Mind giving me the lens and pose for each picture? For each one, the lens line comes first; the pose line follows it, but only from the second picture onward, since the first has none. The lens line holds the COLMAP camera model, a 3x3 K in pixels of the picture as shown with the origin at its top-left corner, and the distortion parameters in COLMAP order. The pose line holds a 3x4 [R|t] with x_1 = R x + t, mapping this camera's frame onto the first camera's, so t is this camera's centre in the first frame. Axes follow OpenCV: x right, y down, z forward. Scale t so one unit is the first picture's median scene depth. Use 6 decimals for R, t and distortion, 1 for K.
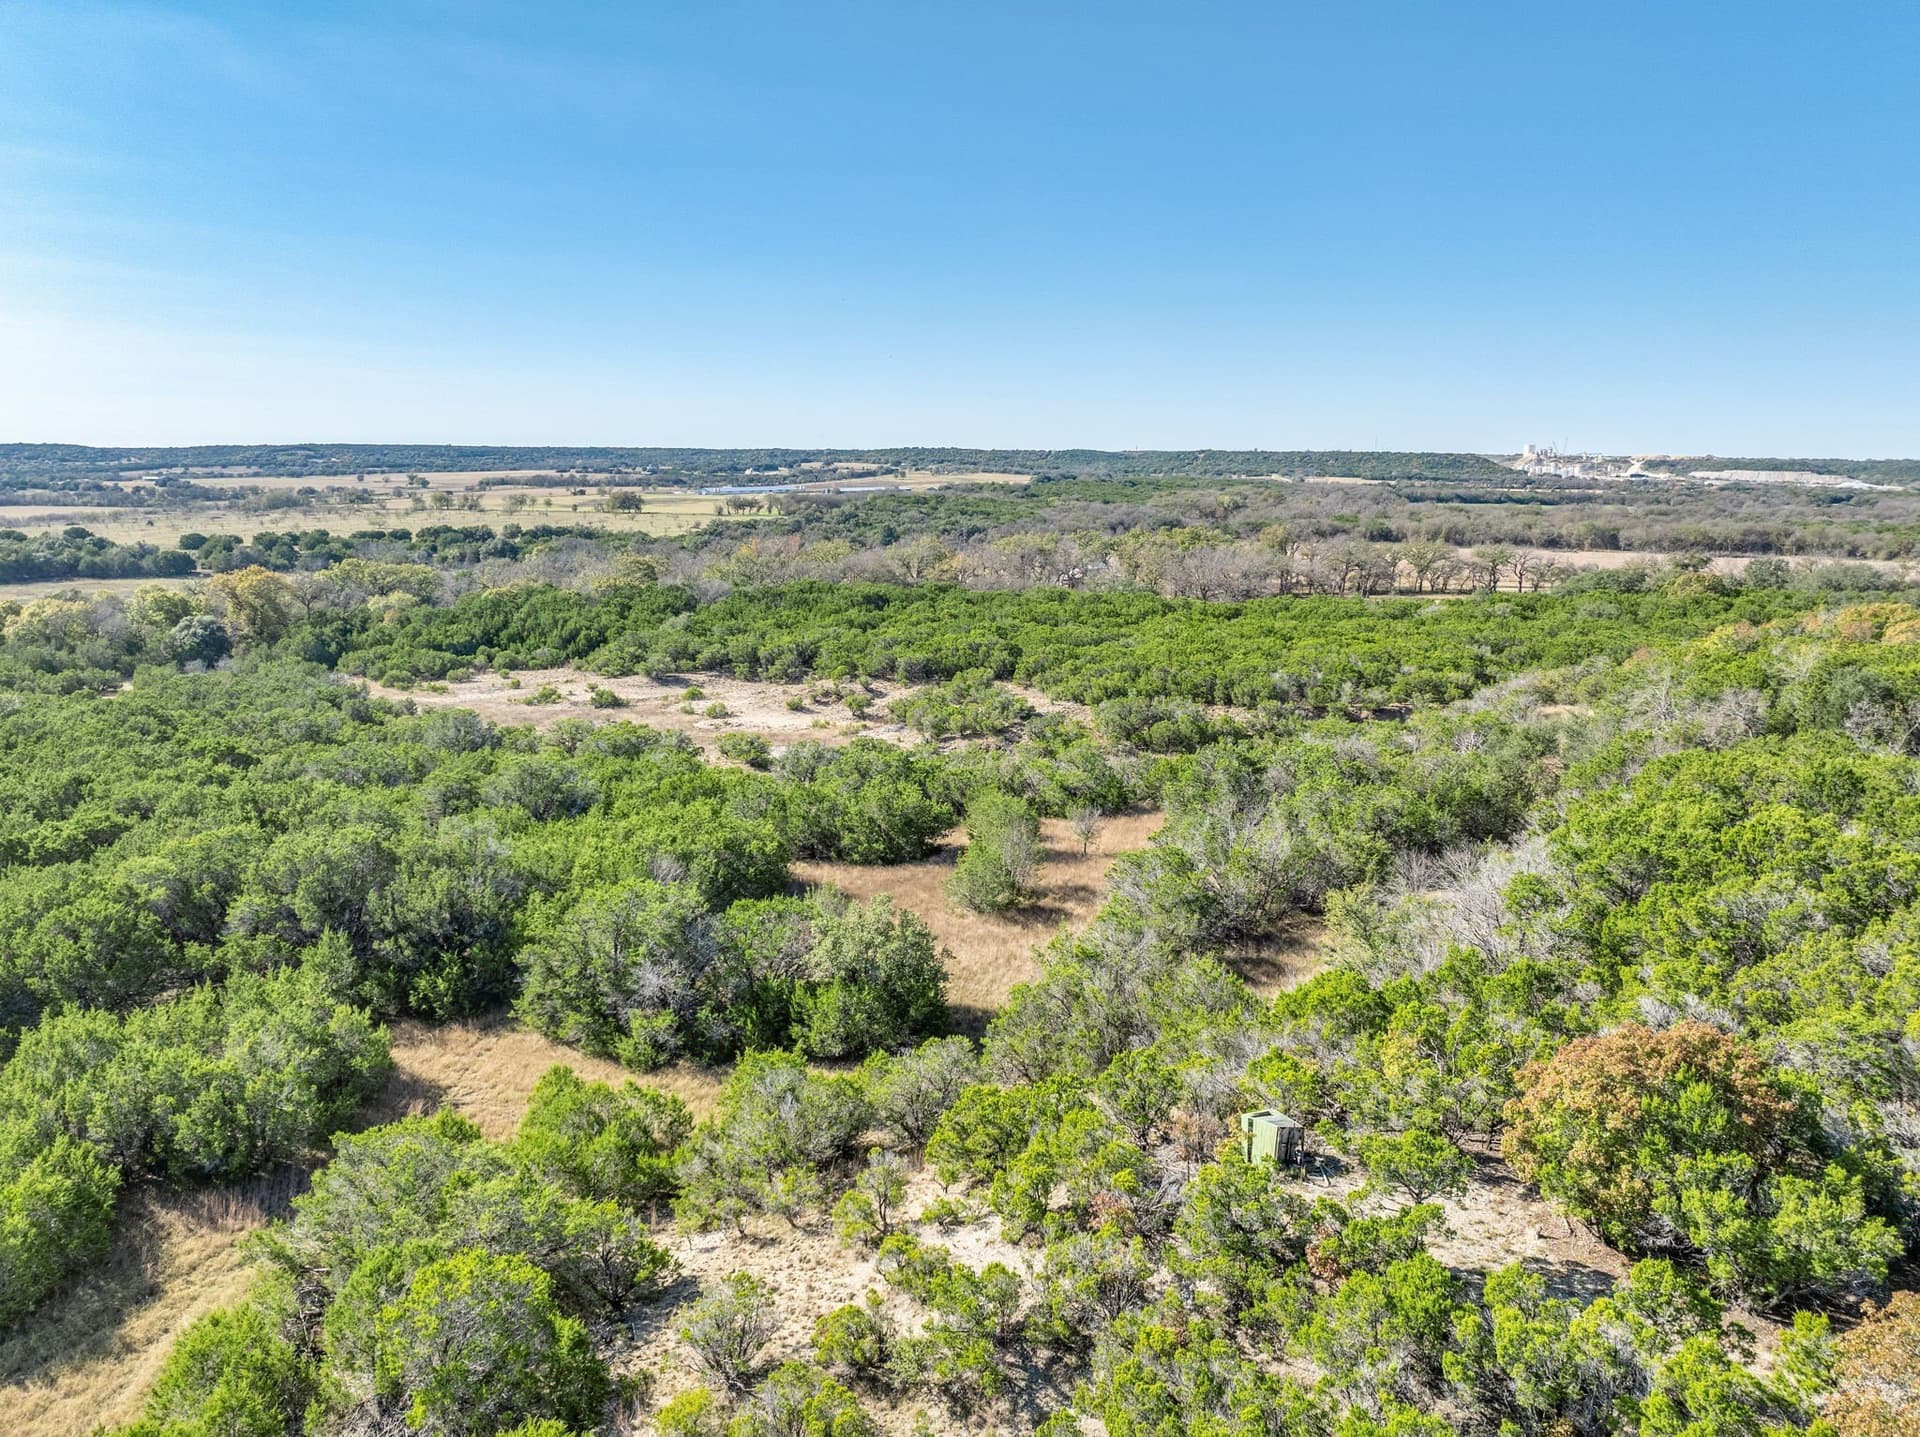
lens RADIAL K [[1364.2, 0, 960.9], [0, 1364.2, 724.0], [0, 0, 1]] dist [-0.045490, 0.010945]
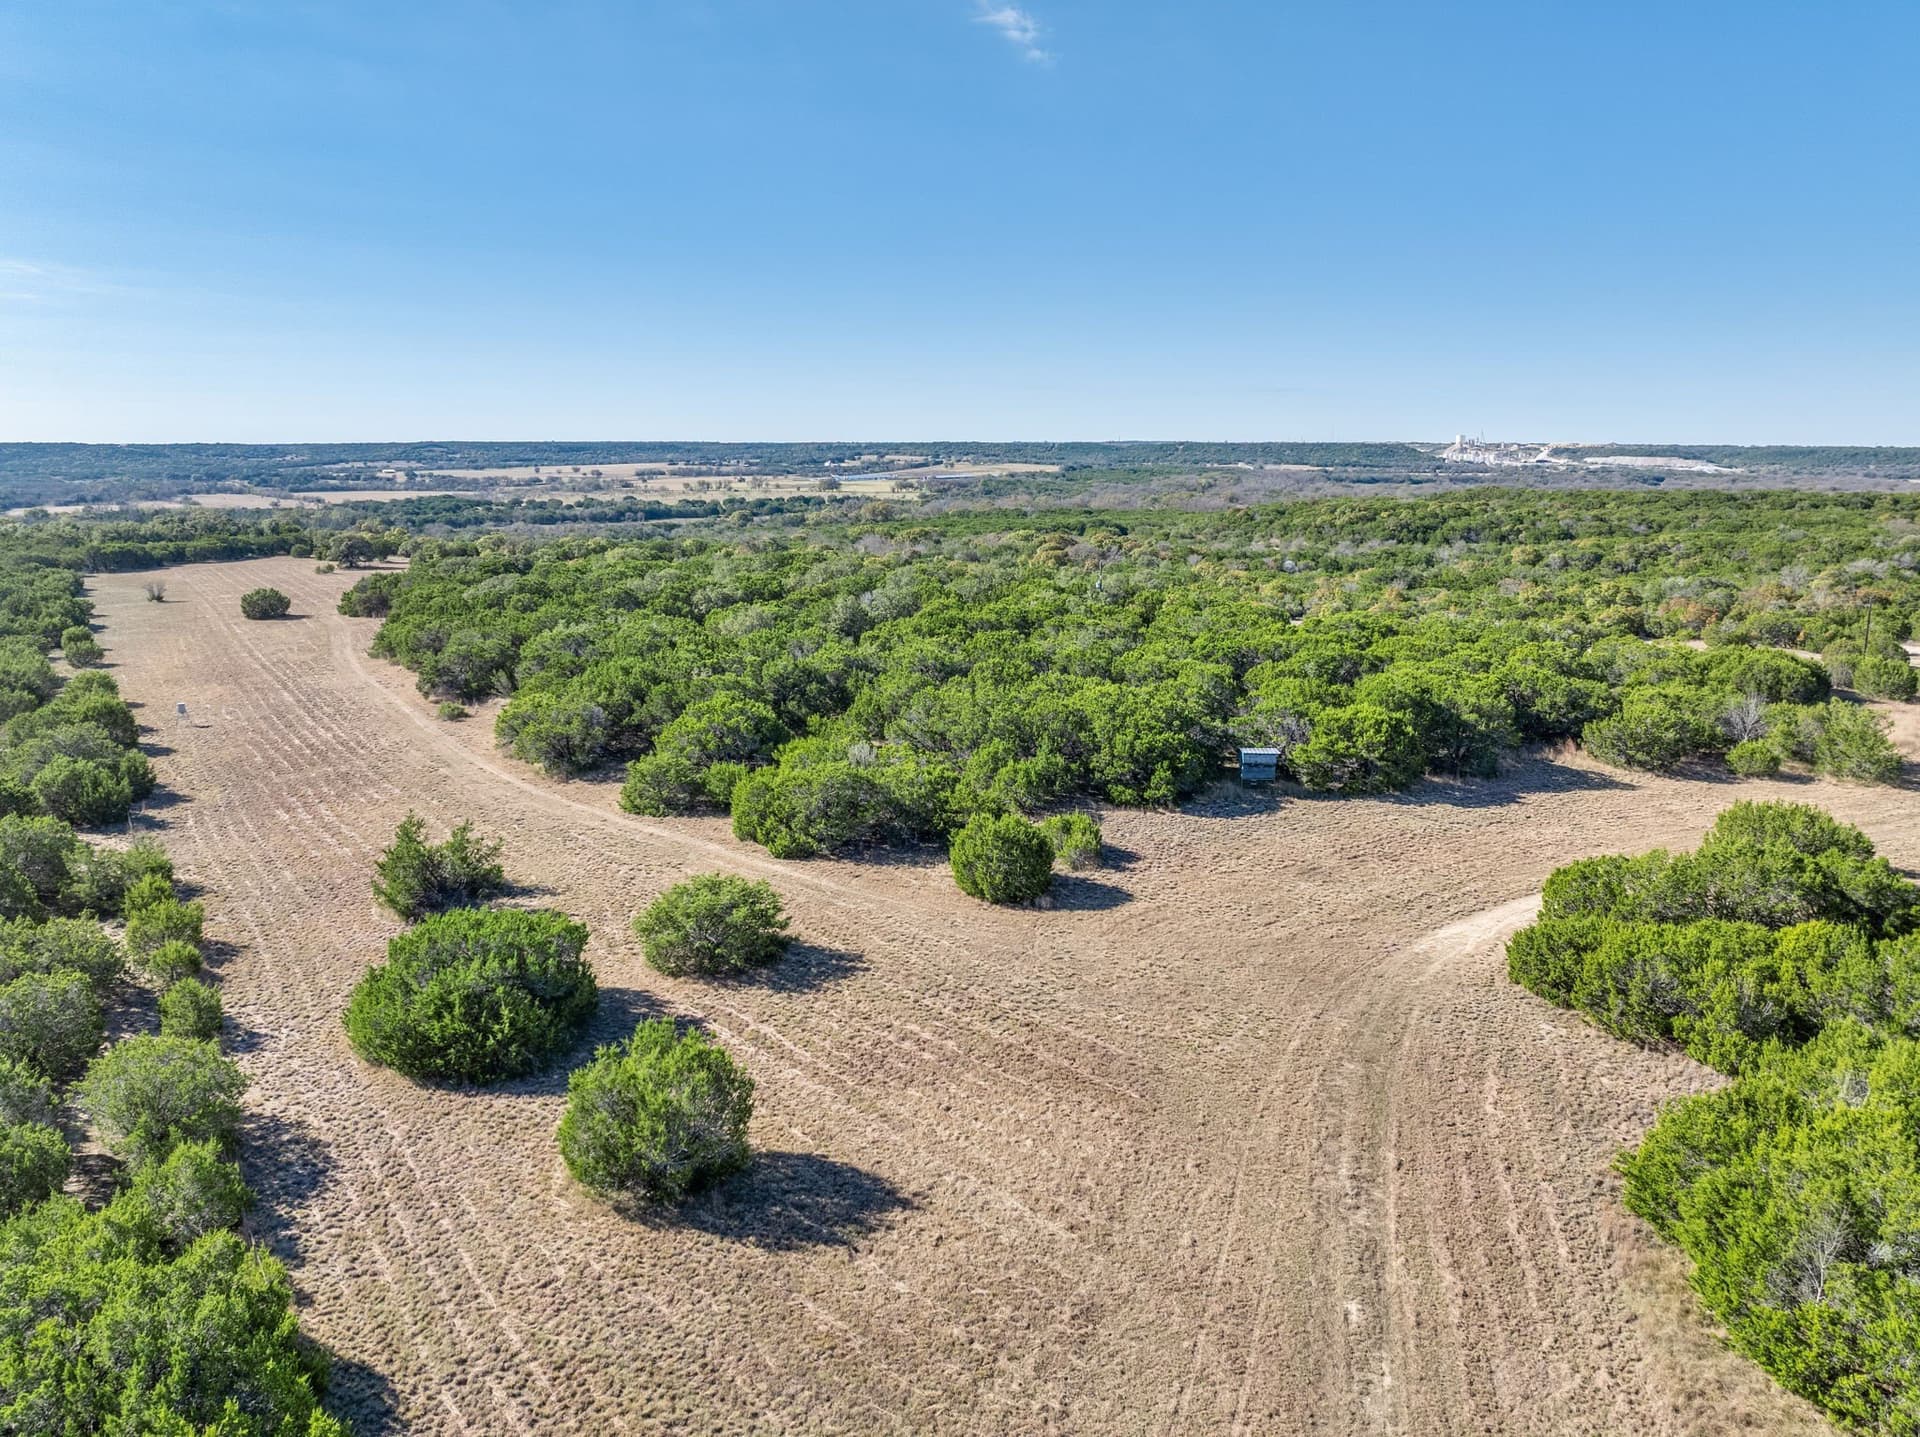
lens RADIAL K [[1364.2, 0, 956.4], [0, 1364.2, 707.6], [0, 0, 1]] dist [-0.045490, 0.010945]
pose [[0.999865, -0.009224, 0.013586, -0.056461], [0.009265, 0.999953, -0.002998, 0.048823], [-0.013557, 0.003123, 0.999903, -0.280603]]
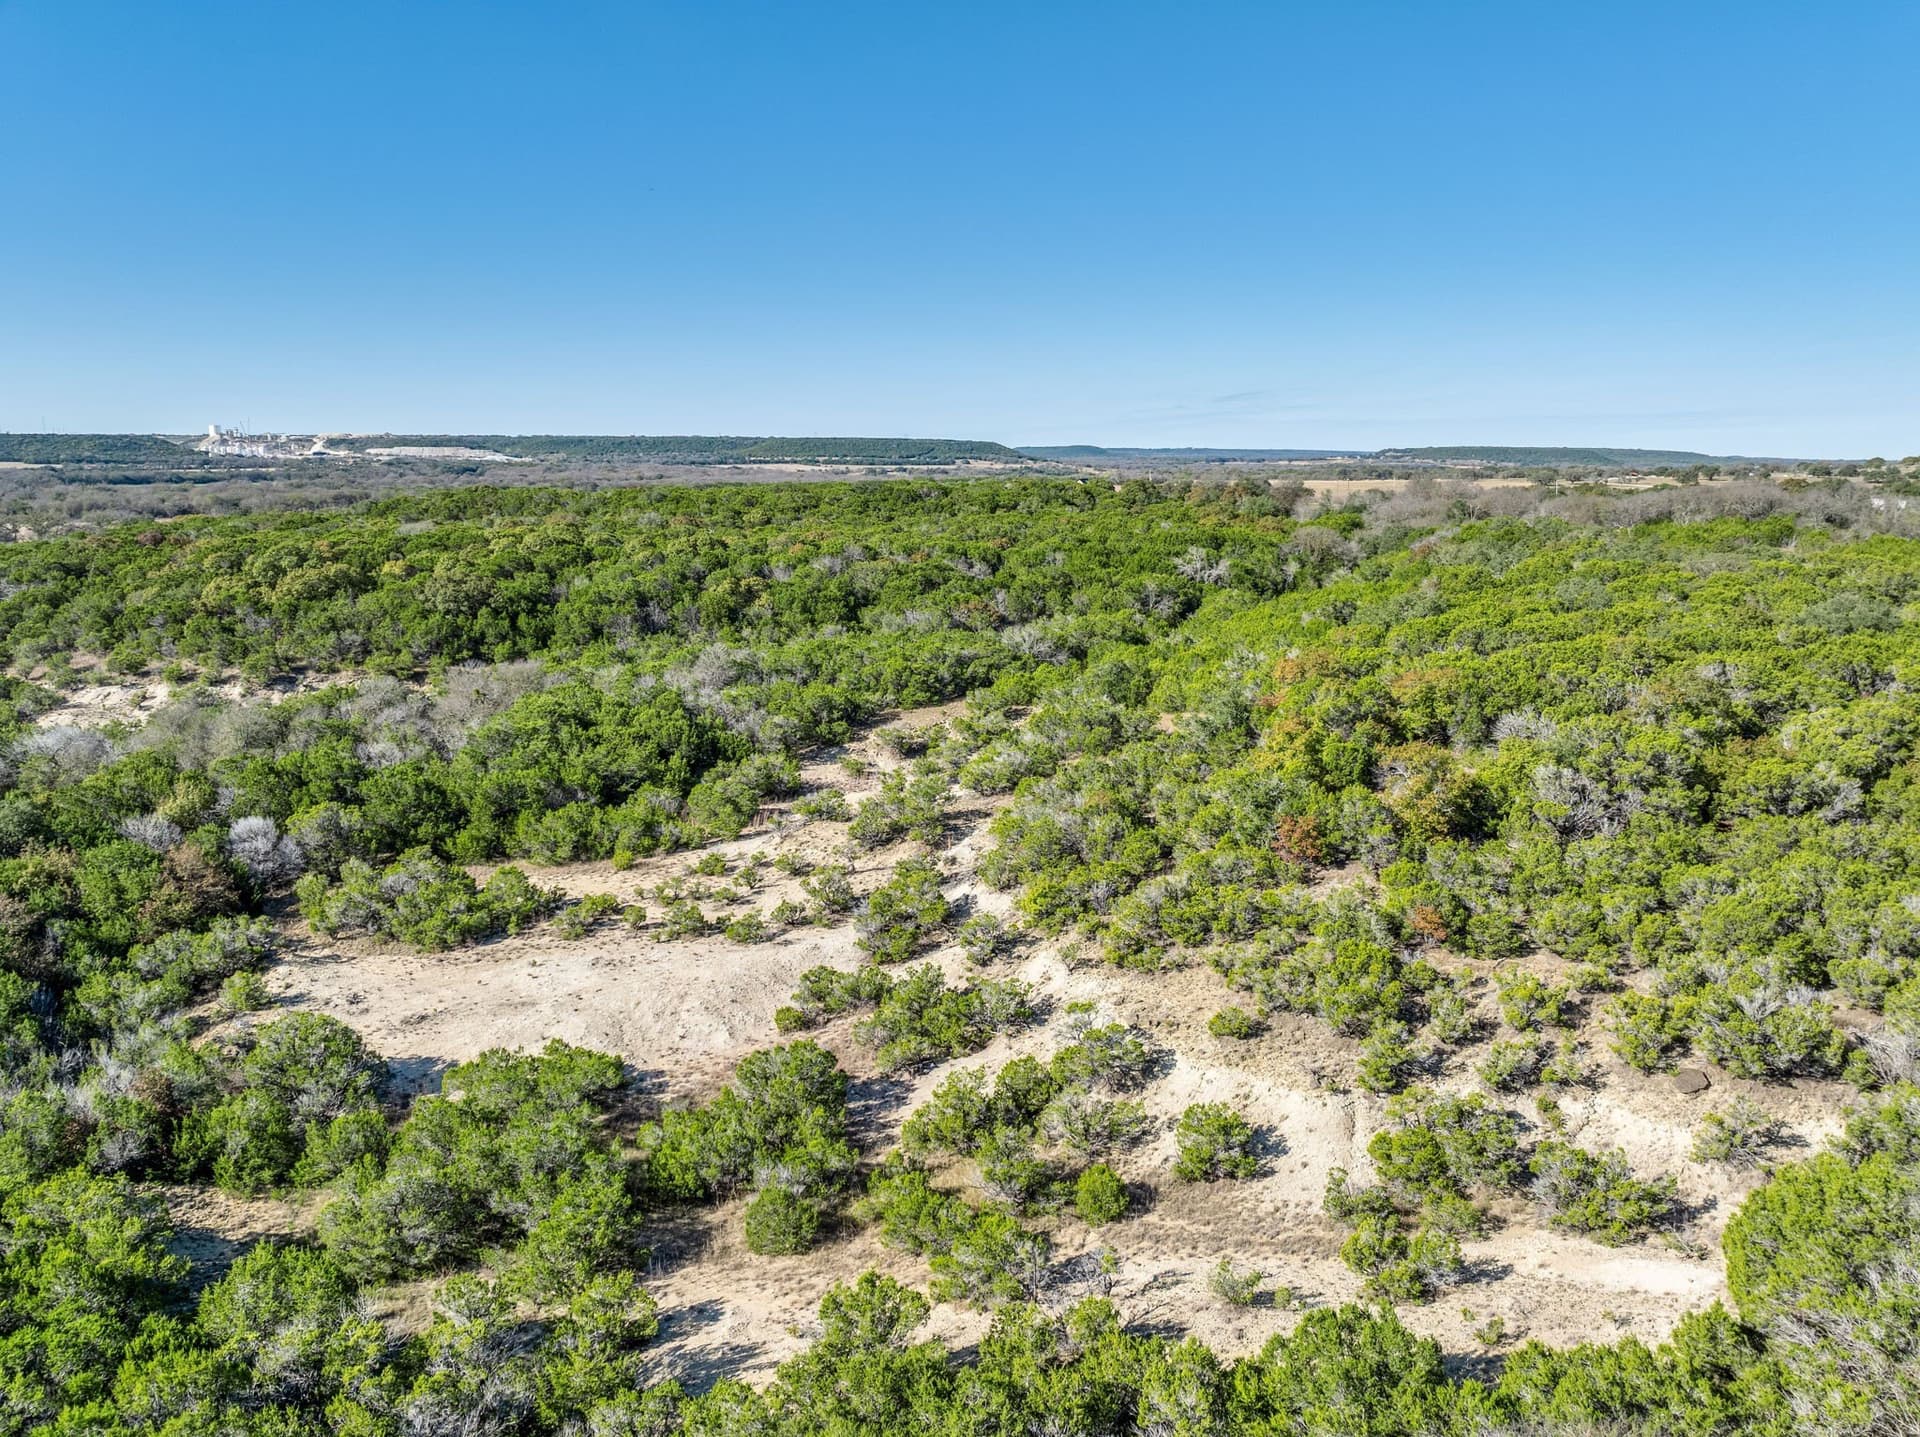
lens RADIAL K [[1364.2, 0, 962.7], [0, 1364.2, 723.3], [0, 0, 1]] dist [-0.045490, 0.010945]
pose [[0.640165, -0.156254, 0.752179, -0.020376], [0.144398, 0.986120, 0.081957, 0.020419], [-0.754545, 0.056147, 0.653842, -0.115344]]
